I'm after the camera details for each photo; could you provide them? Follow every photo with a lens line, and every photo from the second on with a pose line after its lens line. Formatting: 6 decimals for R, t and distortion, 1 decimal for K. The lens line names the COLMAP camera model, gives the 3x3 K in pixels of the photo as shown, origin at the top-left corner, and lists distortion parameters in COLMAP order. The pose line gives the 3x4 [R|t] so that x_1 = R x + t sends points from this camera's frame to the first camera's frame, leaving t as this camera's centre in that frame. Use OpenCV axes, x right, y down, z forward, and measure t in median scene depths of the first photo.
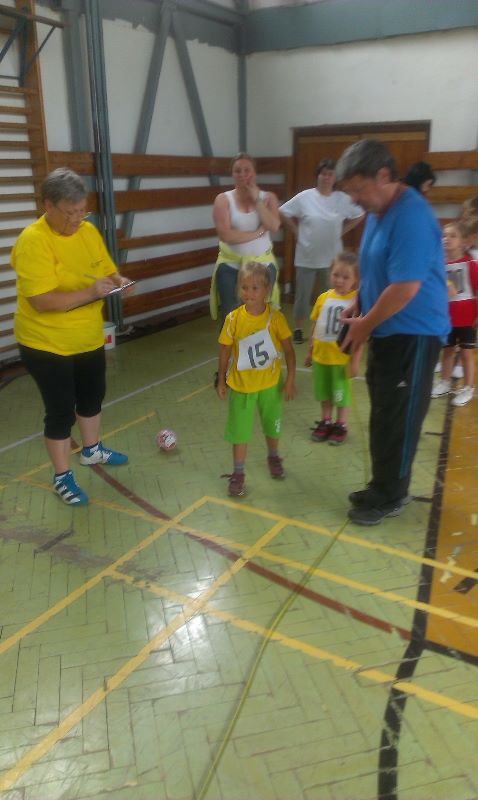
lens RADIAL K [[641.6, 0, 246.8], [0, 641.6, 397.1], [0, 0, 1]] dist [0.131525, -0.223198]
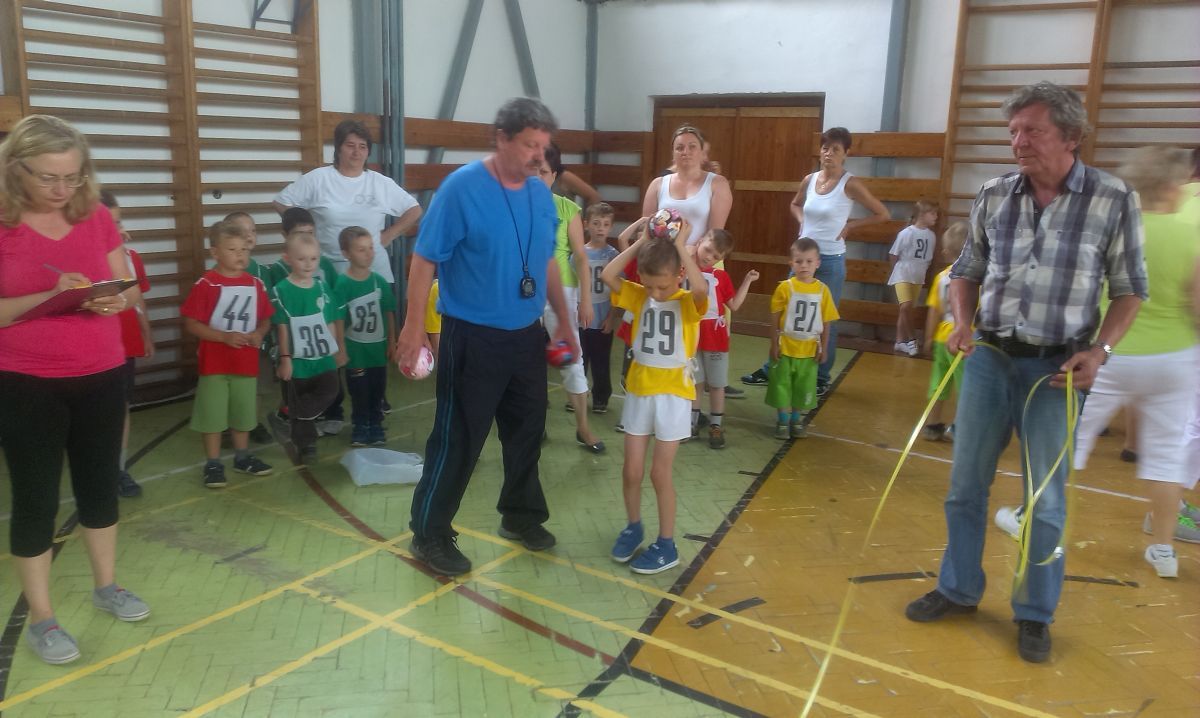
lens RADIAL K [[950.5, 0, 597.3], [0, 950.5, 362.9], [0, 0, 1]] dist [0.146553, -0.257620]
pose [[0.997473, 0.051319, -0.049140, 0.229136], [-0.056681, 0.991769, -0.114808, 0.100678], [0.042844, 0.117303, 0.992172, -0.271429]]
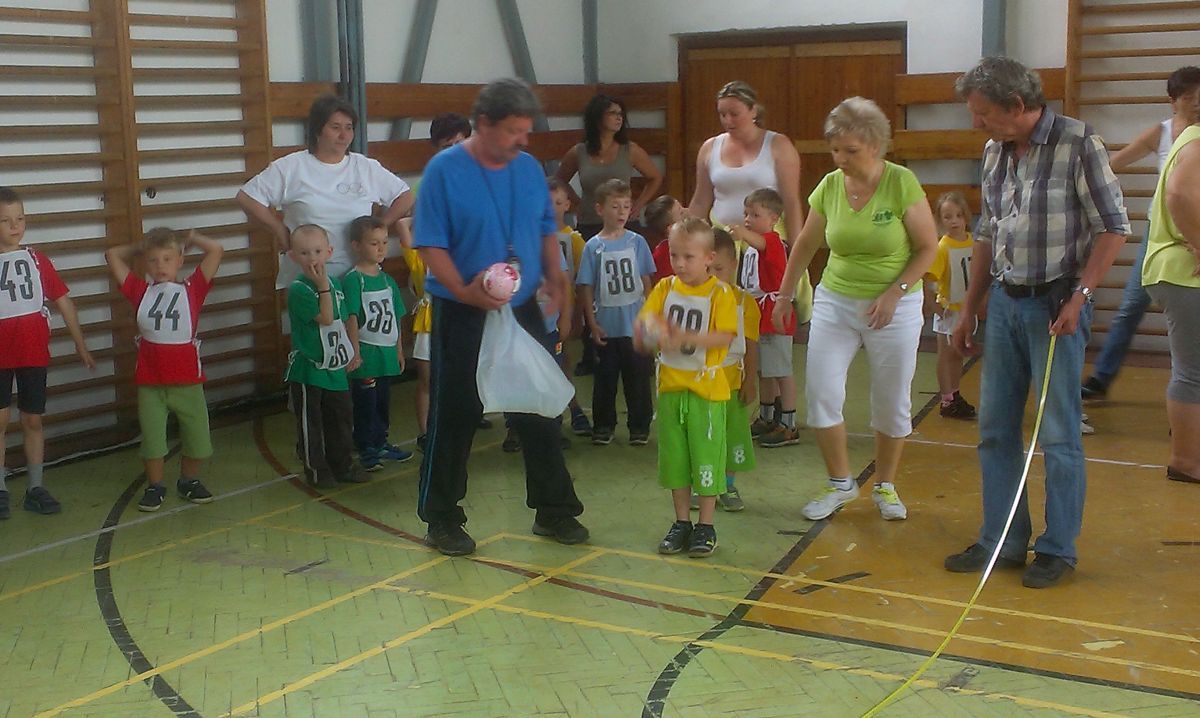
lens RADIAL K [[1606.7, 0, 600.0], [0, 1606.7, 359.0], [0, 0, 1]] dist [0.085339, -0.005258]
pose [[0.999611, -0.004907, -0.027451, 0.120529], [0.000036, 0.984626, -0.174677, 0.338662], [0.027886, 0.174608, 0.984243, -1.021006]]
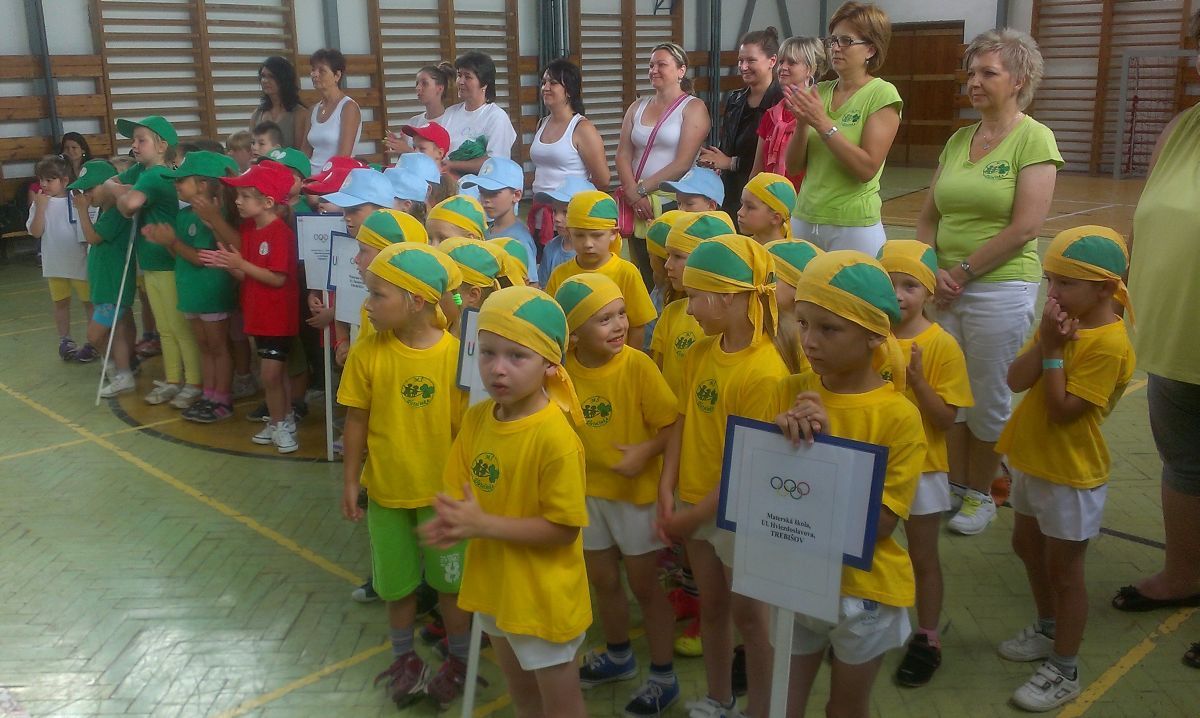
lens RADIAL K [[962.3, 0, 591.0], [0, 962.3, 353.6], [0, 0, 1]] dist [0.131525, -0.223198]
pose [[0.953221, 0.079173, -0.291720, 0.530169], [-0.089747, 0.995699, -0.023021, 0.973870], [0.288642, 0.048125, 0.956227, -2.921578]]
